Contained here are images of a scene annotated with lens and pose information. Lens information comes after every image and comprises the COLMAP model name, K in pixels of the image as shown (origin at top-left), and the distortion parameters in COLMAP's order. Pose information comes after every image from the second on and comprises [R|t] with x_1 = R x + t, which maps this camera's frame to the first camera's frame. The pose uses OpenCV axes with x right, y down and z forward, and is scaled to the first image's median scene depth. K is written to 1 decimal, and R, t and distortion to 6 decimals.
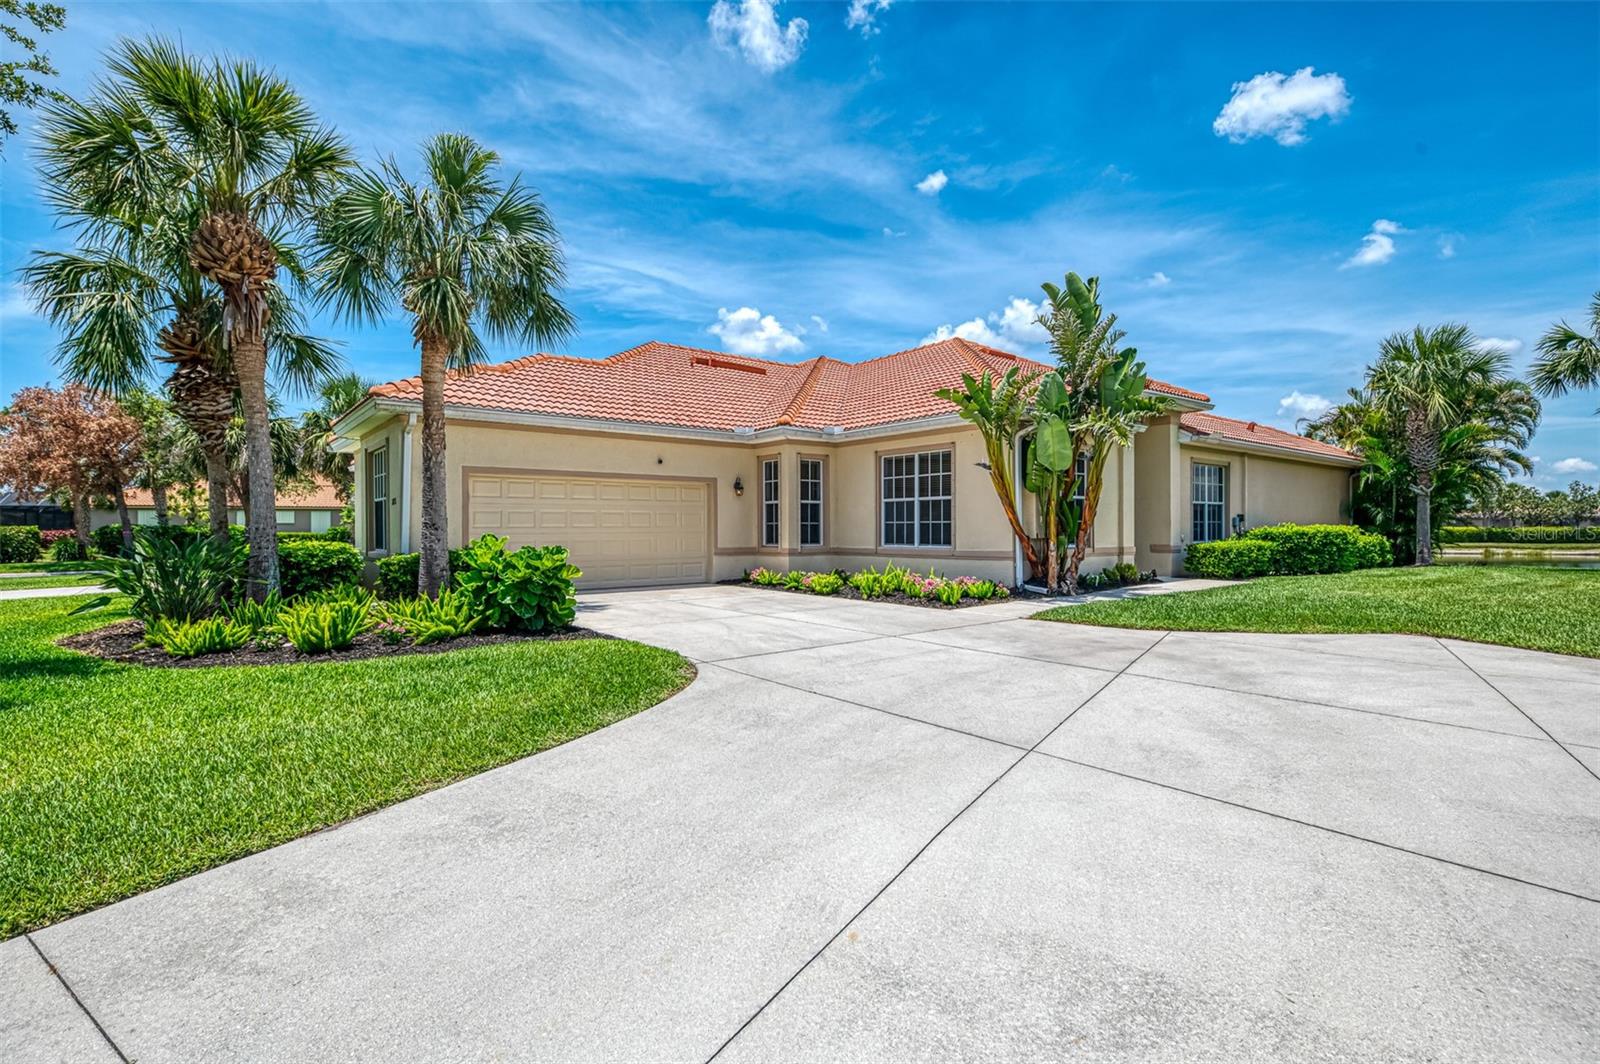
lens RADIAL K [[703.9, 0, 800.0], [0, 703.9, 532.0], [0, 0, 1]] dist [0.000556, 0.000102]
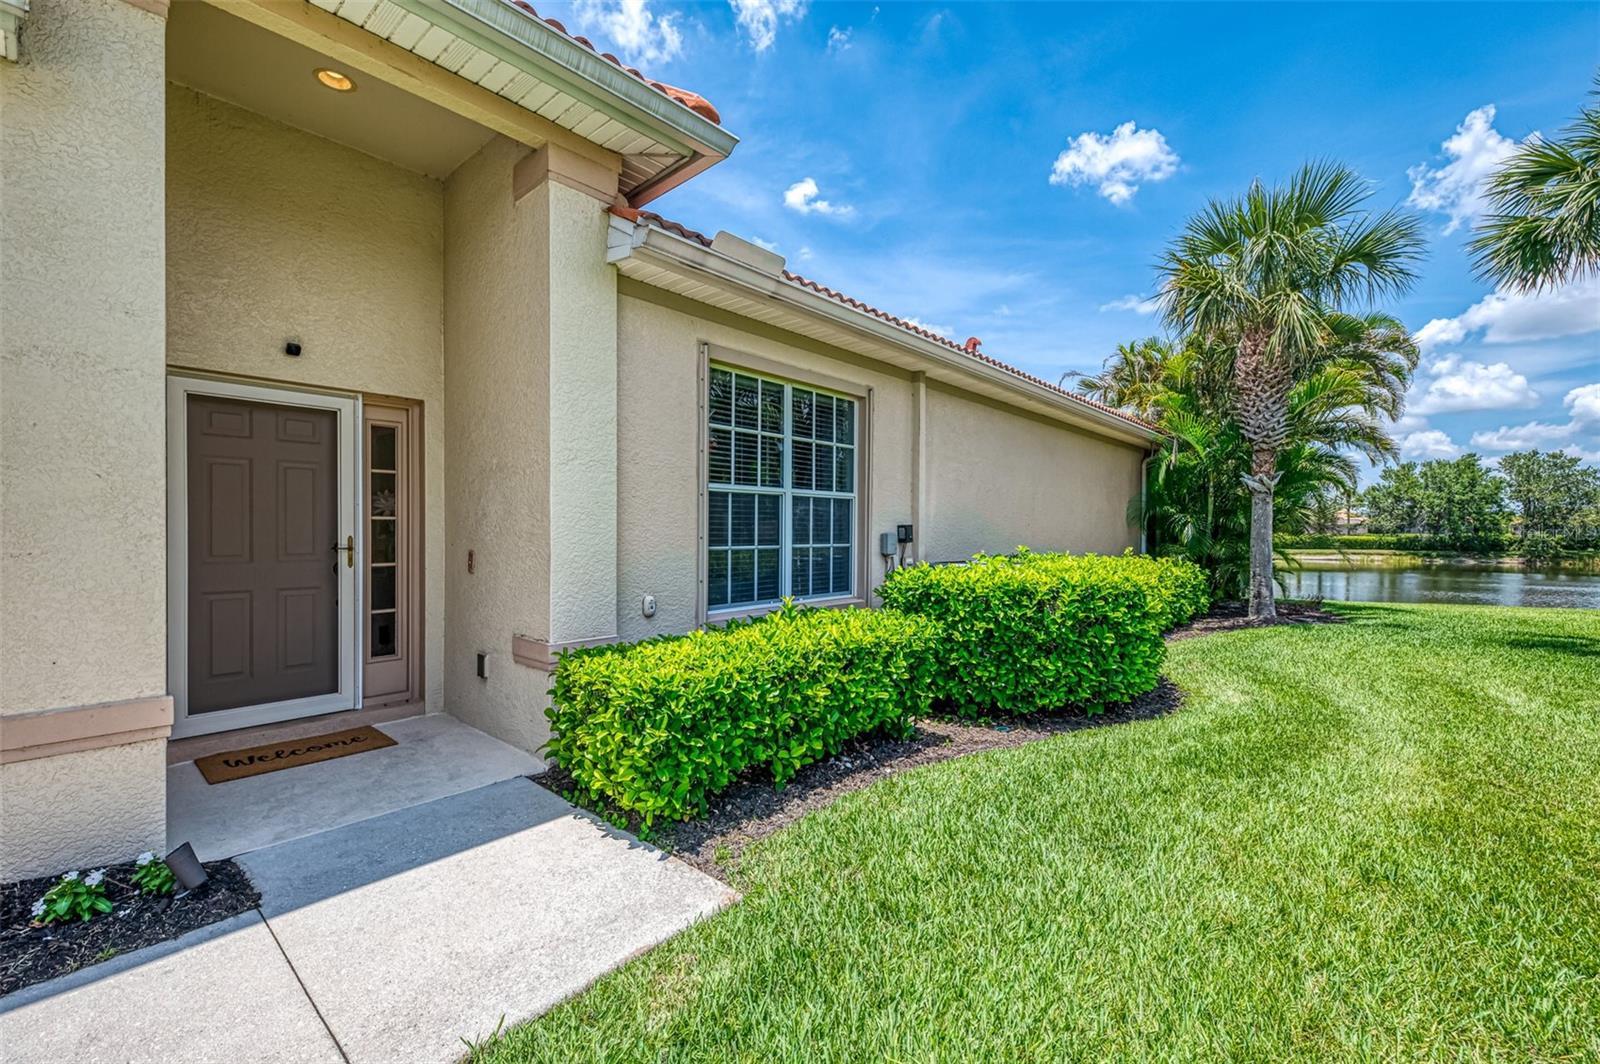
lens RADIAL K [[661.6, 0, 800.0], [0, 661.6, 532.0], [0, 0, 1]] dist [-0.000910, 0.000036]
pose [[0.981751, 0.009164, 0.189948, 0.430438], [-0.009387, 0.999956, 0.000274, -0.018251], [-0.189937, -0.002052, 0.981794, 0.558583]]
